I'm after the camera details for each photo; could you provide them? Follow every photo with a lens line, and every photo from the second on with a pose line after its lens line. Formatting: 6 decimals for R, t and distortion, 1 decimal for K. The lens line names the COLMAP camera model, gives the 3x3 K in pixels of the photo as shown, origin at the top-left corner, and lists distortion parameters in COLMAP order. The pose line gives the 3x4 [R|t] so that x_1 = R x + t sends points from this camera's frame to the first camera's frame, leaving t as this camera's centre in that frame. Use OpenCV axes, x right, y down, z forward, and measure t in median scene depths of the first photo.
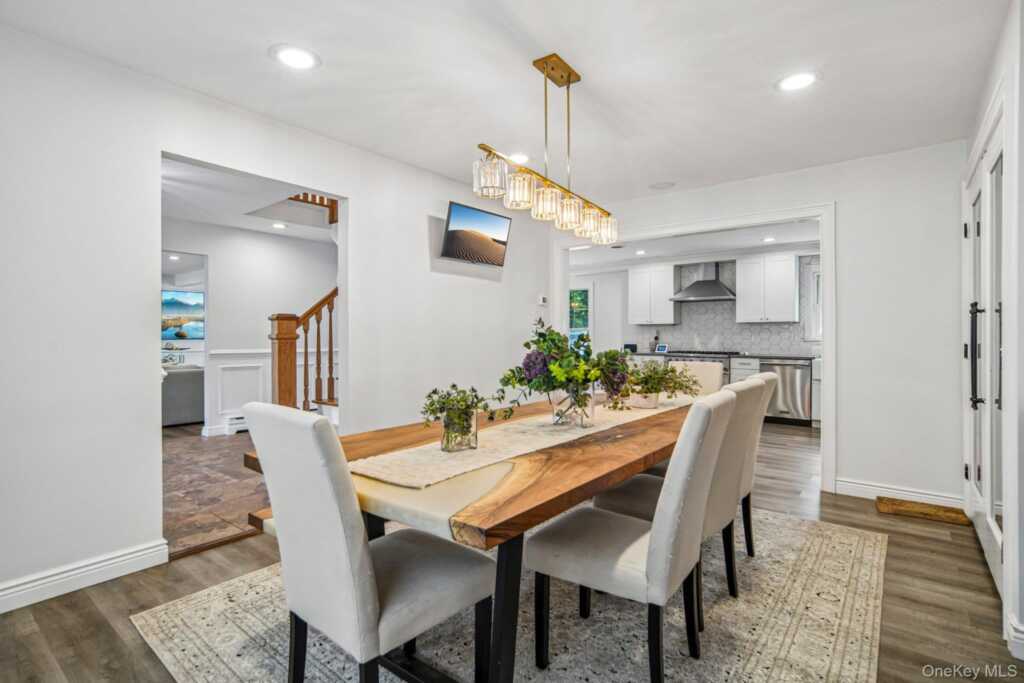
lens RADIAL K [[500.0, 0, 514.1], [0, 500.0, 347.7], [0, 0, 1]] dist [-0.004169, 0.009802]
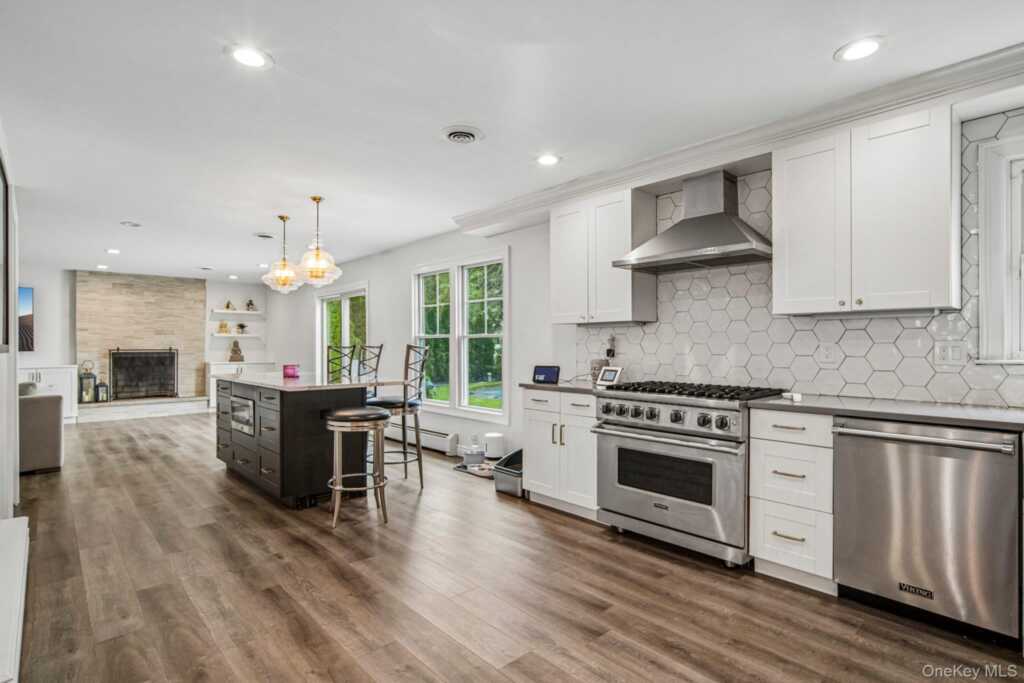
lens RADIAL K [[500.0, 0, 514.1], [0, 500.0, 347.7], [0, 0, 1]] dist [-0.004169, 0.009802]
pose [[0.988847, 0.000235, -0.148934, 0.284264], [-0.002834, 0.999847, -0.017240, -0.015897], [0.148908, 0.017470, 0.988697, 0.550477]]
